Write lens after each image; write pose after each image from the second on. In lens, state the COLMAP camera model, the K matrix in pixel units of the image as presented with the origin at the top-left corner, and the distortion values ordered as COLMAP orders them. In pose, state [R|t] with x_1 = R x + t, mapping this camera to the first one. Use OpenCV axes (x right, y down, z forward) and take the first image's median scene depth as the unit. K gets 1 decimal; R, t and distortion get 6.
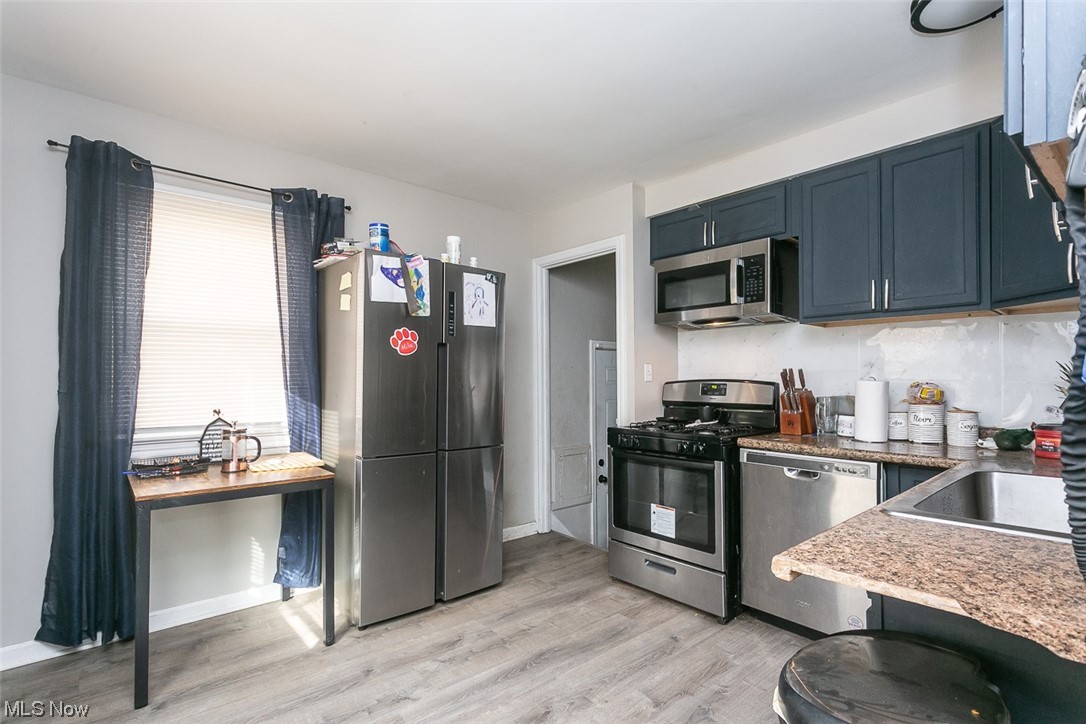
lens RADIAL K [[521.6, 0, 534.7], [0, 521.6, 377.1], [0, 0, 1]] dist [0.003514, 0.000990]
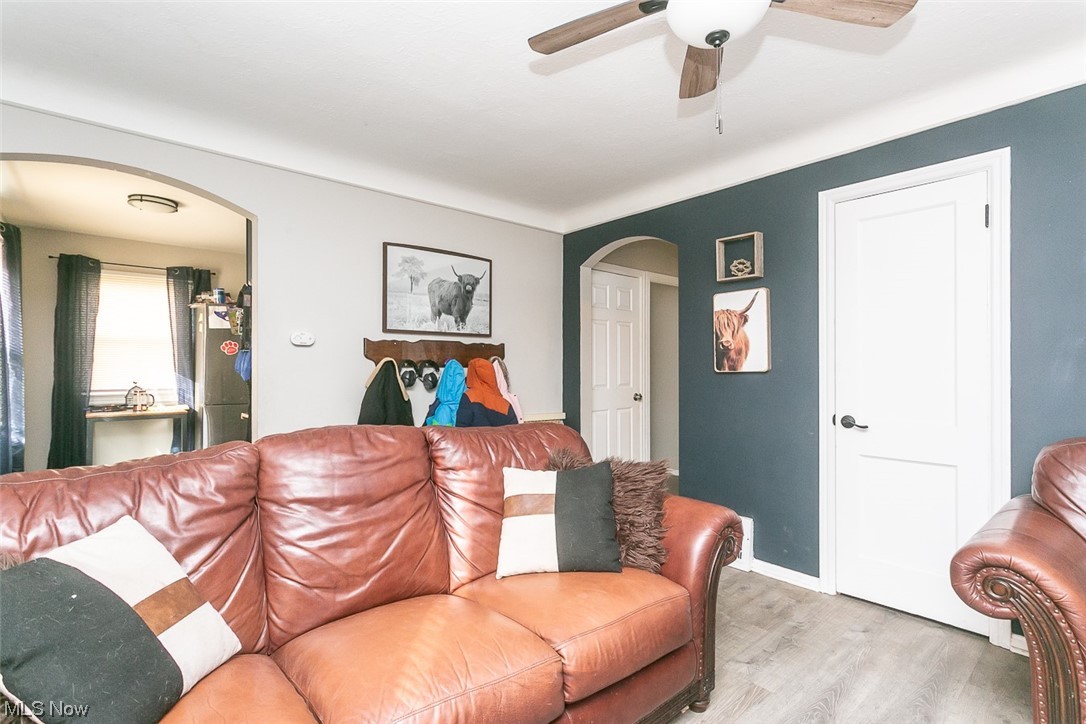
lens RADIAL K [[521.6, 0, 550.9], [0, 521.6, 365.6], [0, 0, 1]] dist [0.003514, 0.000990]
pose [[0.999846, 0.004166, 0.017061, 0.955250], [-0.004265, 0.999974, 0.005777, -0.016286], [-0.017036, -0.005849, 0.999838, -1.033697]]
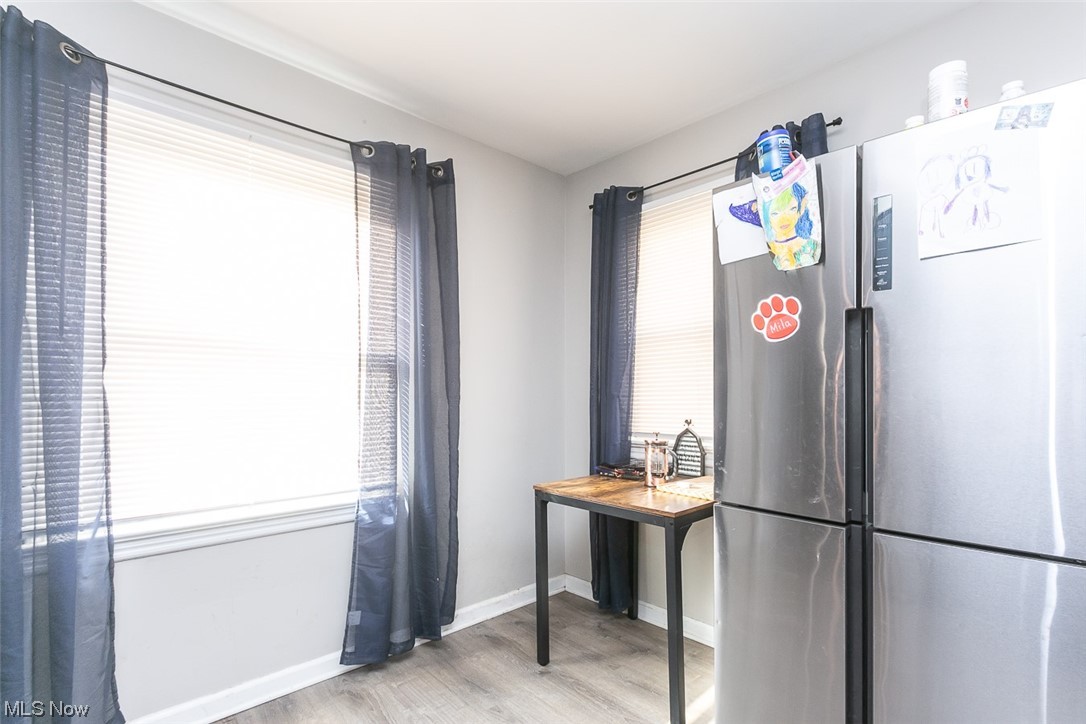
lens RADIAL K [[521.6, 0, 558.3], [0, 521.6, 392.9], [0, 0, 1]] dist [0.003514, 0.000990]
pose [[0.059256, -0.002306, -0.998240, 0.320101], [0.005952, 0.999980, -0.001956, 0.015009], [0.998225, -0.005826, 0.059268, 0.727042]]
